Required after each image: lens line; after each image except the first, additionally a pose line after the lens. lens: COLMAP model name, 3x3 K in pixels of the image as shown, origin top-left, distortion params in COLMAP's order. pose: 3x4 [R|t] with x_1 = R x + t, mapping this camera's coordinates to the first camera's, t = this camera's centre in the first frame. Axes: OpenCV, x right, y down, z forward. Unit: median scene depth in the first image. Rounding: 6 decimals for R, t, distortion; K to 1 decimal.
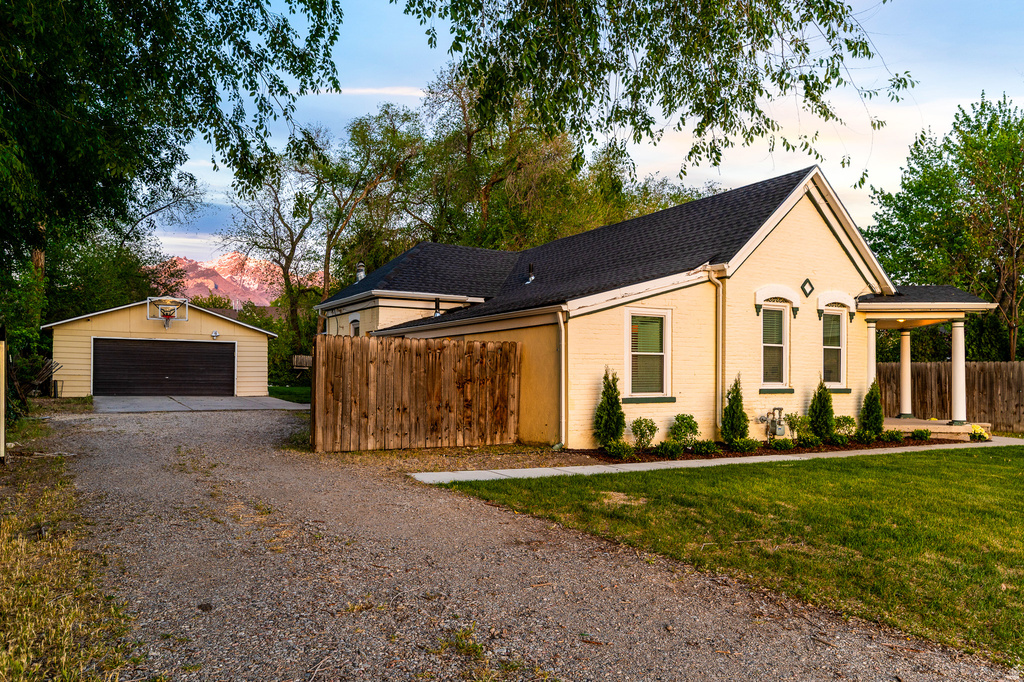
lens RADIAL K [[732.1, 0, 534.3], [0, 732.1, 376.7], [0, 0, 1]] dist [-0.032919, -0.000897]
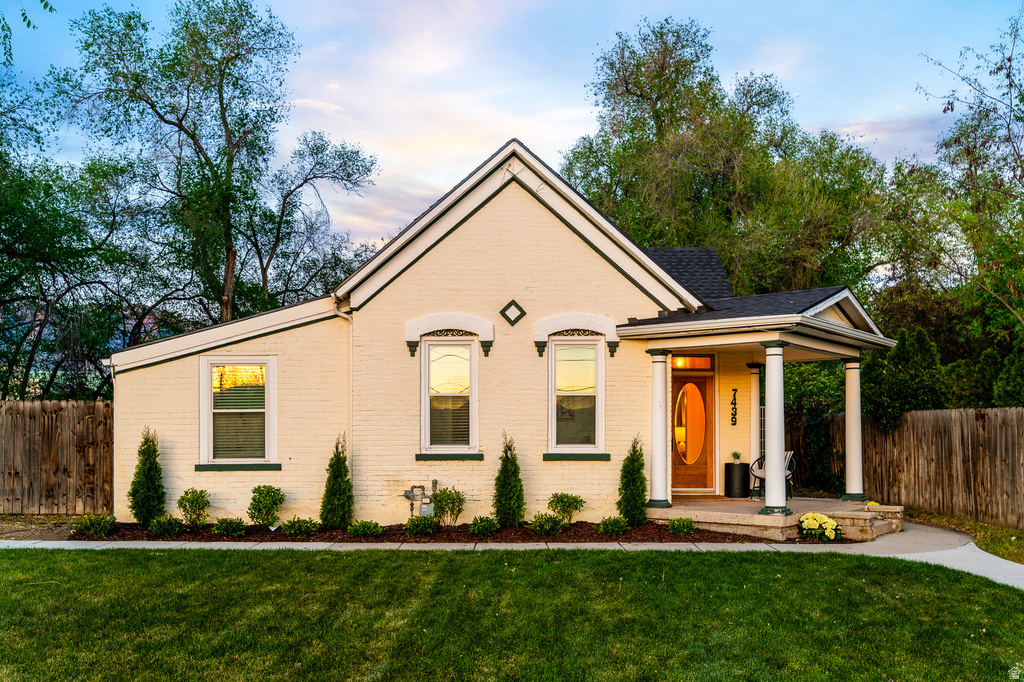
lens RADIAL K [[851.8, 0, 491.7], [0, 851.8, 431.6], [0, 0, 1]] dist [-0.000596, 0.002702]
pose [[0.874393, -0.008244, -0.485148, 0.871965], [0.006768, 0.999966, -0.004793, -0.001577], [0.485171, 0.000908, 0.874419, 0.296786]]
